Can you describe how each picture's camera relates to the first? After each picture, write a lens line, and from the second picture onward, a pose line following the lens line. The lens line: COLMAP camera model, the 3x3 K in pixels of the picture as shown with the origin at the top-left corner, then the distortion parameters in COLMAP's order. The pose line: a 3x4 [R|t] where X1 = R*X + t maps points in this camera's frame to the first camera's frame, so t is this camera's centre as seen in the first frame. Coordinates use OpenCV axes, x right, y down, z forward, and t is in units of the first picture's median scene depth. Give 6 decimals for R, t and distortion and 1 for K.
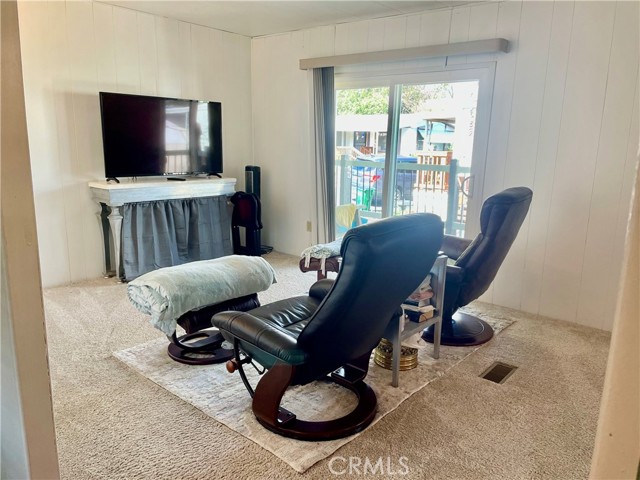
lens RADIAL K [[485.5, 0, 320.3], [0, 485.5, 238.1], [0, 0, 1]] dist [0.038654, -0.005259]
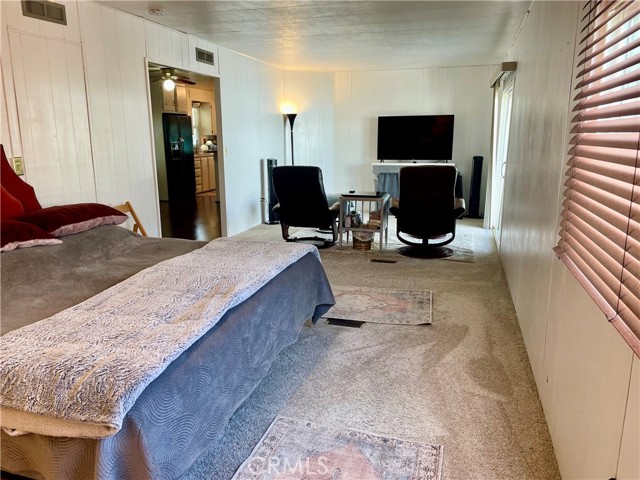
lens RADIAL K [[485.5, 0, 319.8], [0, 485.5, 243.7], [0, 0, 1]] dist [0.038654, -0.005259]
pose [[0.412402, 0.178465, -0.893350, 1.199998], [-0.167732, 0.978734, 0.118092, 0.016088], [0.895428, 0.101142, 0.433566, -0.027819]]
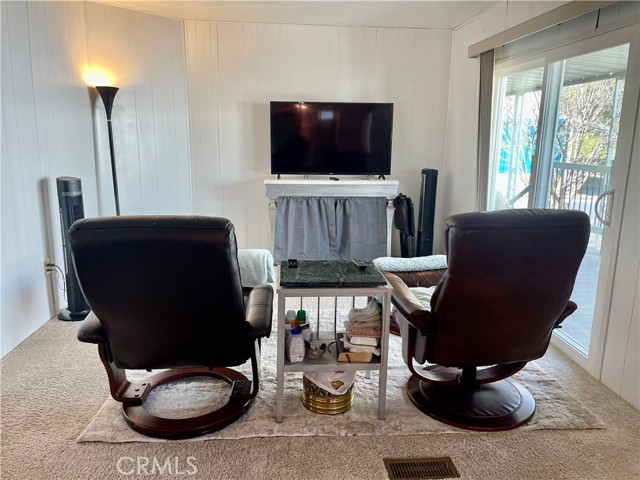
lens RADIAL K [[485.5, 0, 322.3], [0, 485.5, 233.7], [0, 0, 1]] dist [0.038654, -0.005259]
pose [[0.712959, 0.125830, -0.689823, 0.438738], [-0.139206, 0.989586, 0.036636, -0.037809], [0.687249, 0.069907, 0.723050, 0.234641]]
